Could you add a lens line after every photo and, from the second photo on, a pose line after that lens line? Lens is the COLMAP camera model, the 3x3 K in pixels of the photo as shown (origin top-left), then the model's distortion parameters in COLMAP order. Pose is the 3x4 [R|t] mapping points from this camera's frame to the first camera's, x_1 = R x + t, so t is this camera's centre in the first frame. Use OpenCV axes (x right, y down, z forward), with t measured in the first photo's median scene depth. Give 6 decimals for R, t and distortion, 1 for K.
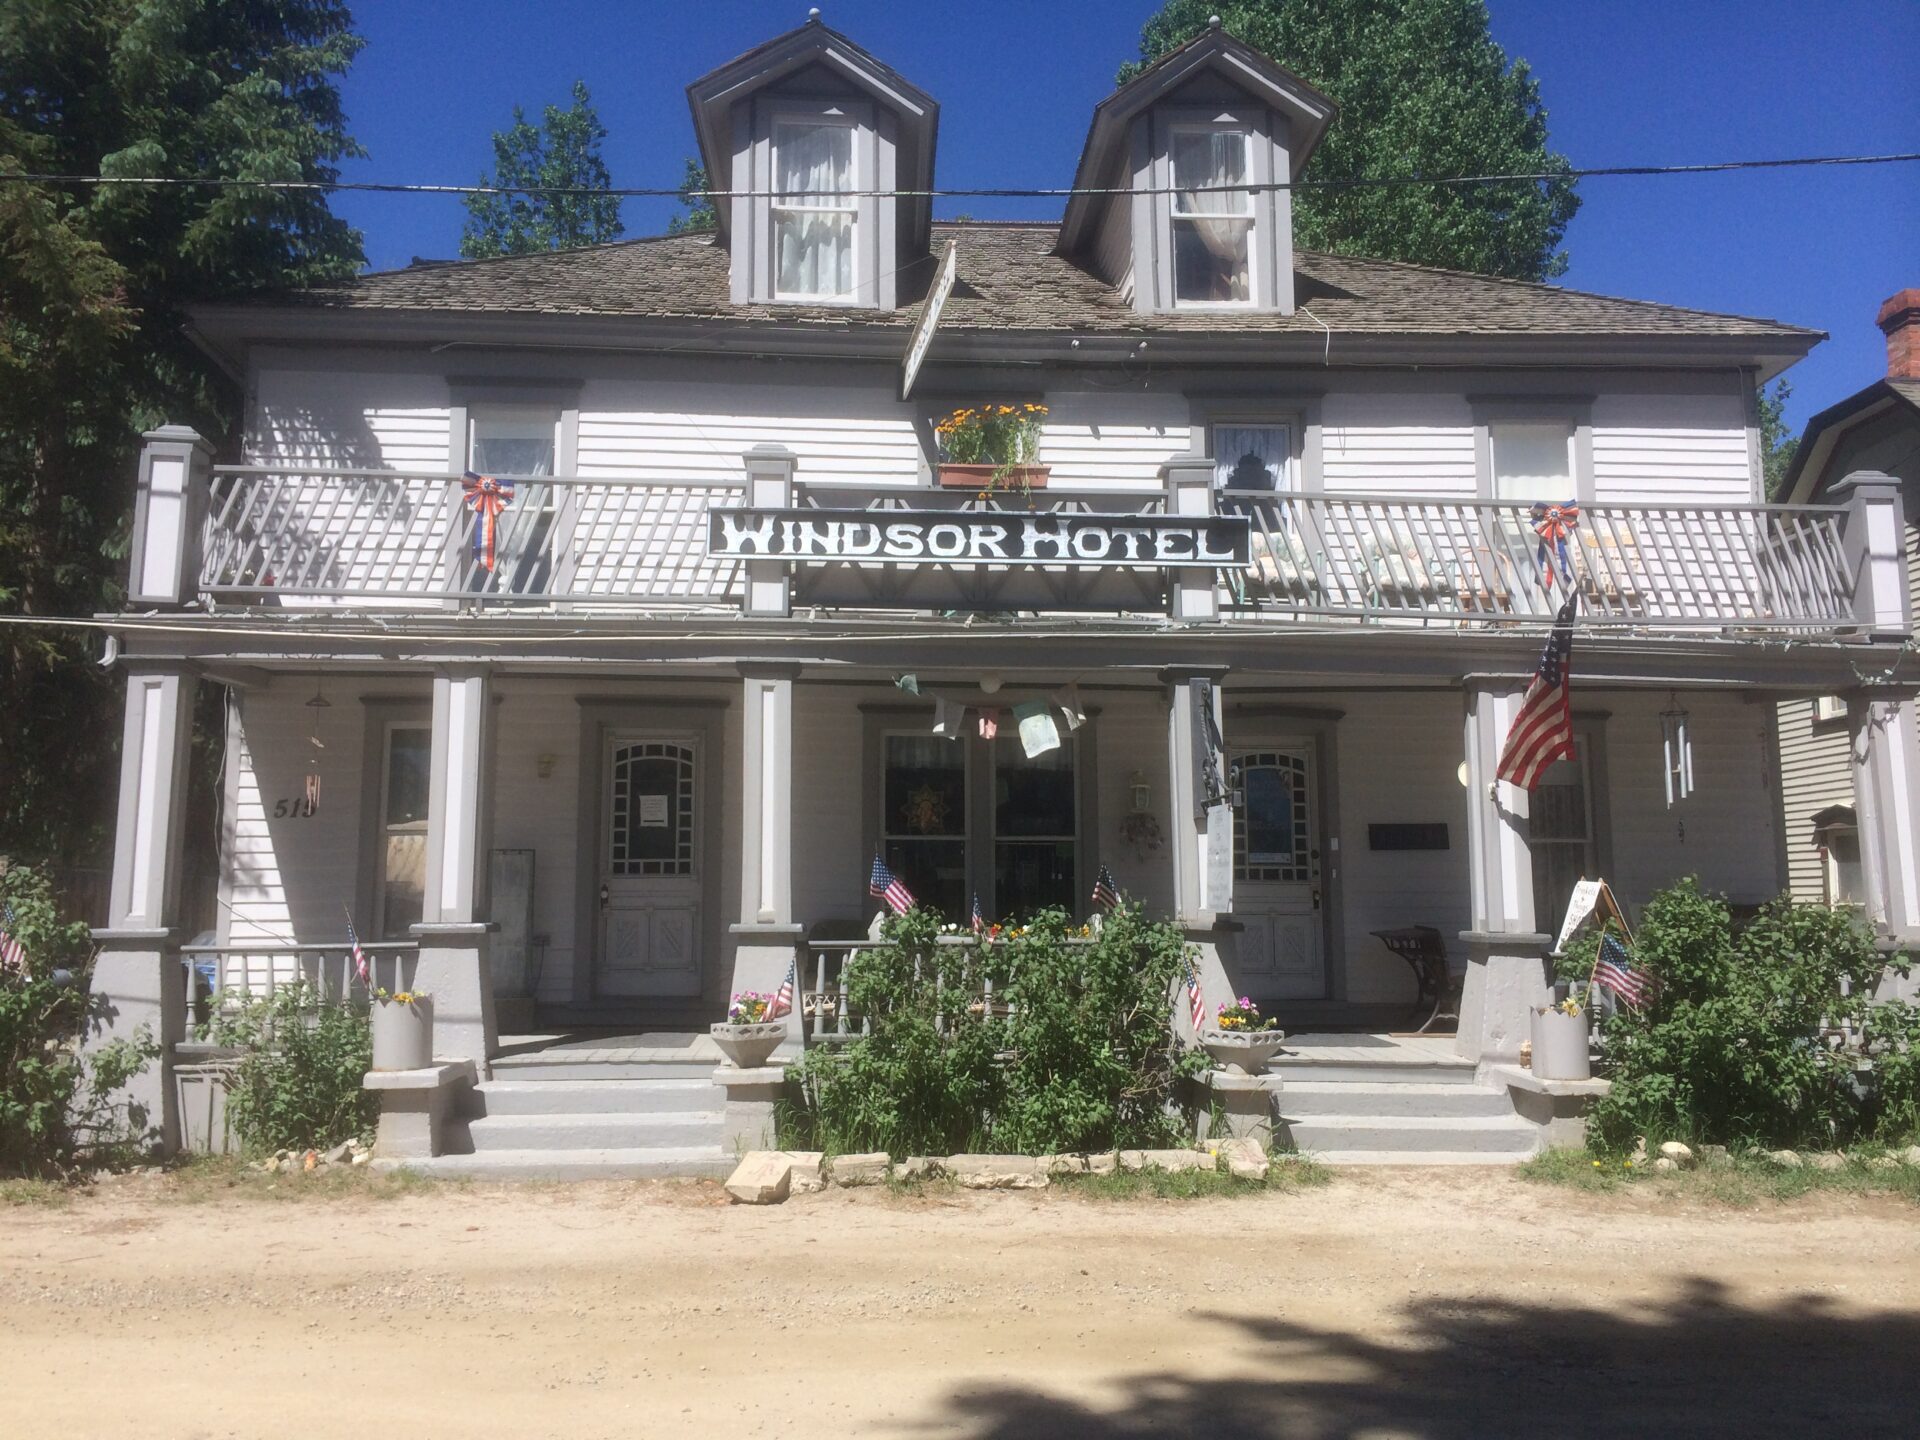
lens RADIAL K [[1646.4, 0, 974.3], [0, 1646.4, 714.8], [0, 0, 1]] dist [0.055126, -0.075523]
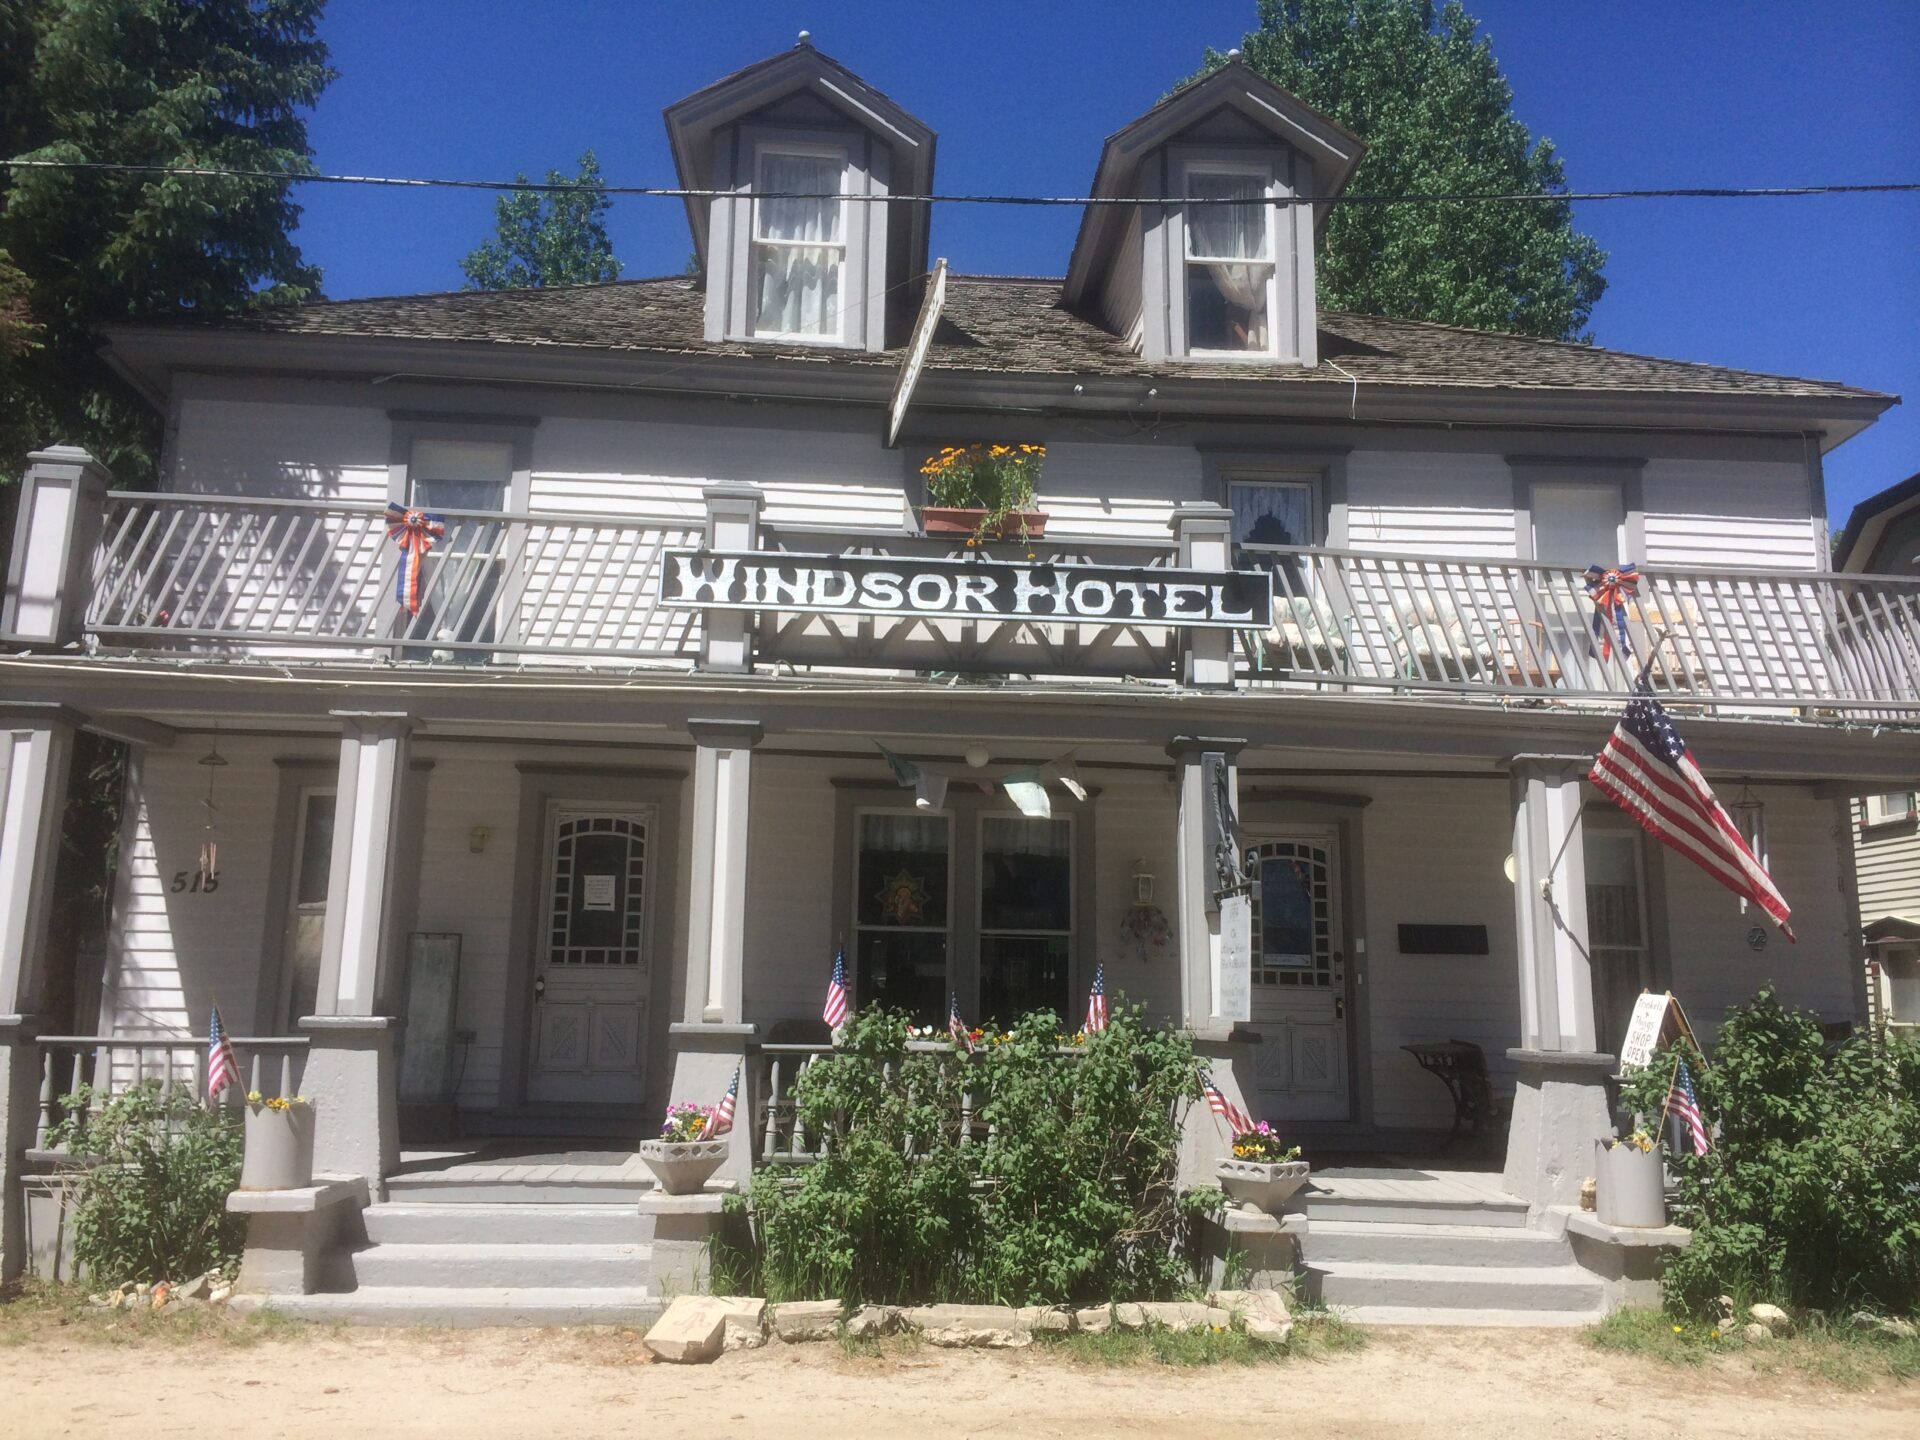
lens RADIAL K [[1646.4, 0, 958.7], [0, 1646.4, 716.6], [0, 0, 1]] dist [0.055126, -0.075523]
pose [[0.999765, 0.018443, -0.011355, 0.009849], [-0.019066, 0.998171, -0.057372, 0.011645], [0.010276, 0.057575, 0.998288, 0.113962]]
